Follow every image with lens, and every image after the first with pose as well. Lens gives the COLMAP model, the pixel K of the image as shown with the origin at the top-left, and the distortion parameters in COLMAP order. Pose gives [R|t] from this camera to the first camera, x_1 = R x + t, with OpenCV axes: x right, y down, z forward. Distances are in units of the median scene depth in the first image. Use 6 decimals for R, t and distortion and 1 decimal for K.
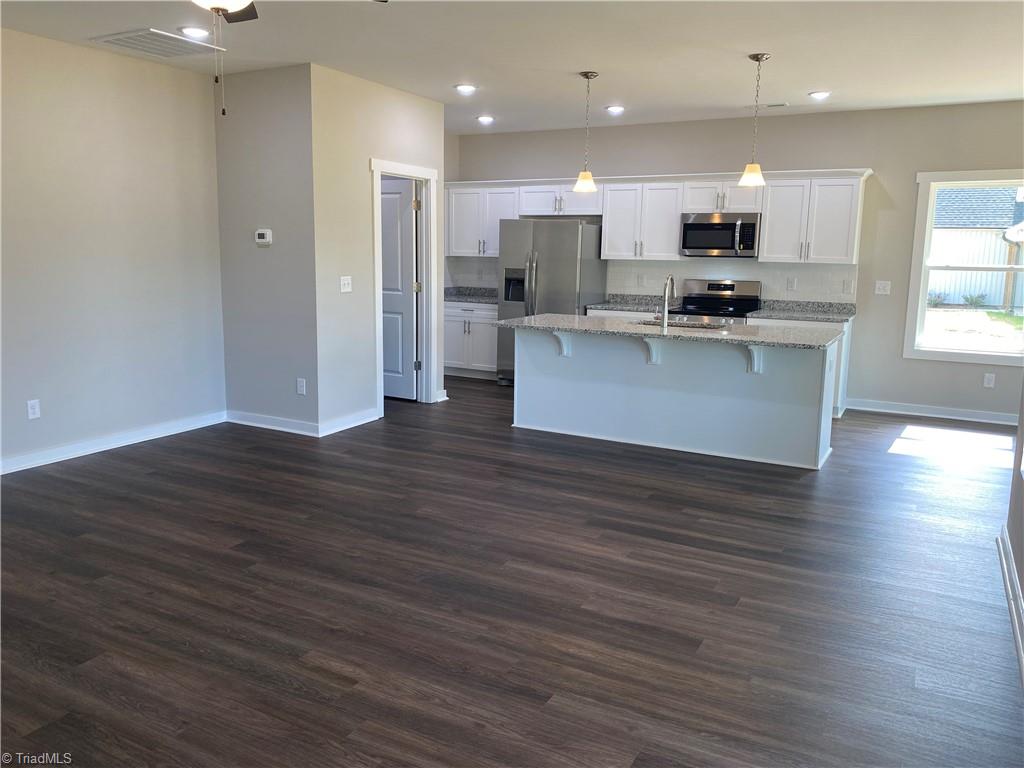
lens RADIAL K [[771.1, 0, 515.7], [0, 771.1, 384.7], [0, 0, 1]] dist [0.034771, -0.013990]
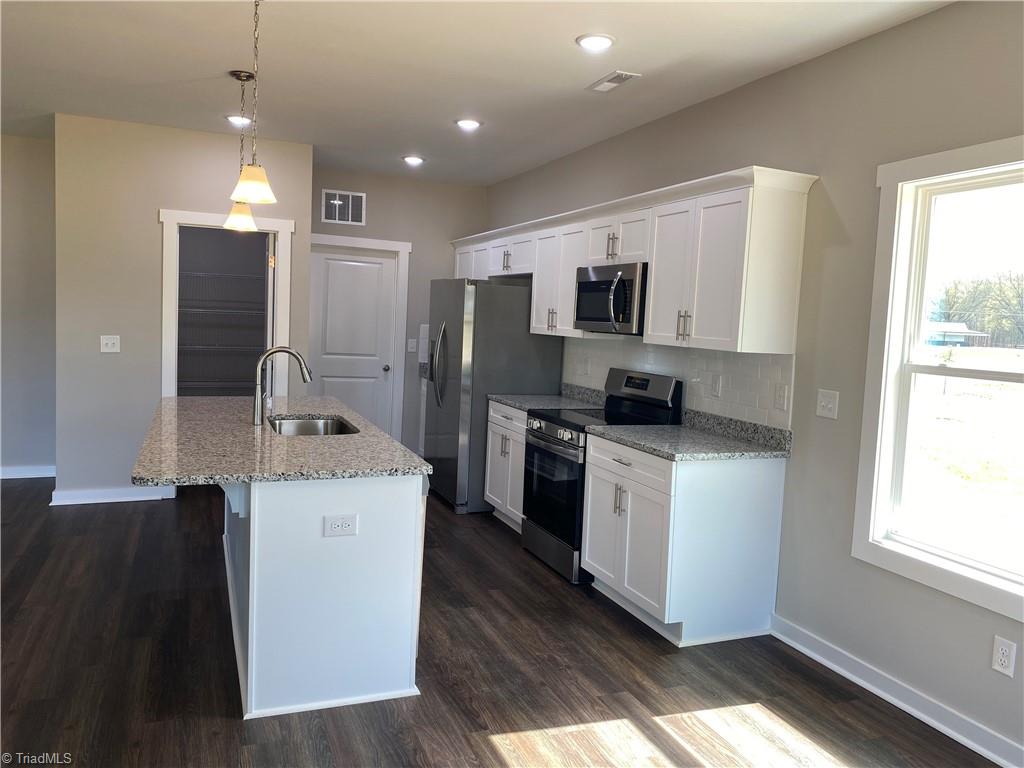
lens RADIAL K [[771.1, 0, 509.7], [0, 771.1, 389.2], [0, 0, 1]] dist [0.034771, -0.013990]
pose [[0.773969, 0.075194, -0.628744, 0.611712], [-0.140411, 0.988586, -0.054614, -0.077823], [0.617460, 0.130552, 0.775692, 0.487096]]
